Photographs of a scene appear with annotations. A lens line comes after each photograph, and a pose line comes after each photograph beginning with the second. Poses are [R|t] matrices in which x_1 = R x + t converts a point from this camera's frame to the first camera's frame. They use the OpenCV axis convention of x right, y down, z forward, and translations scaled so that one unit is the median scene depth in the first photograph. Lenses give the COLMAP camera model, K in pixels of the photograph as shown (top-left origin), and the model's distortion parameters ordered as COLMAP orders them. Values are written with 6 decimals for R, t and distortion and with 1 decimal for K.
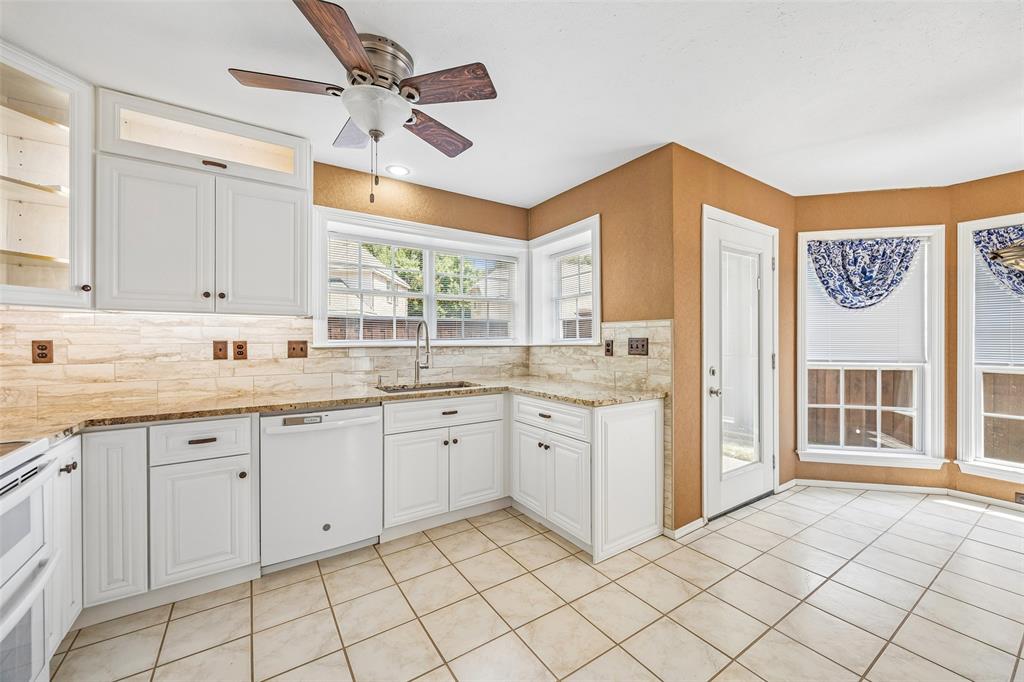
lens RADIAL K [[400.8, 0, 518.0], [0, 400.8, 341.0], [0, 0, 1]] dist [-0.000832, 0.000440]
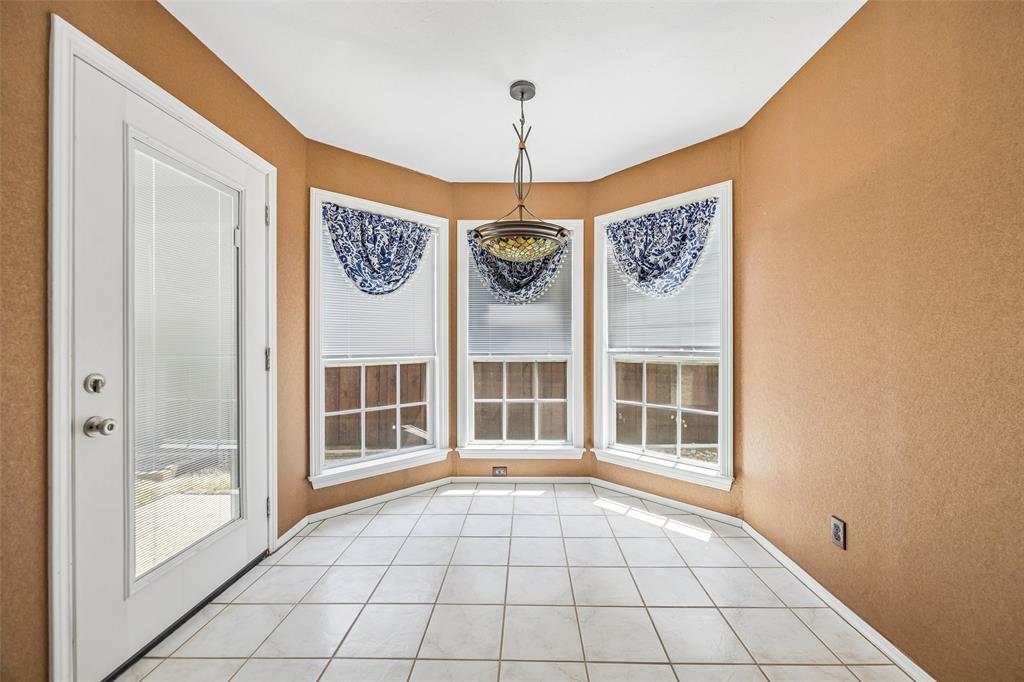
lens RADIAL K [[400.8, 0, 518.9], [0, 400.8, 339.7], [0, 0, 1]] dist [-0.000832, 0.000440]
pose [[0.578129, 0.002823, 0.815941, 0.330107], [0.003496, 0.999976, -0.005936, 0.023354], [-0.815938, 0.006284, 0.578105, 0.260139]]
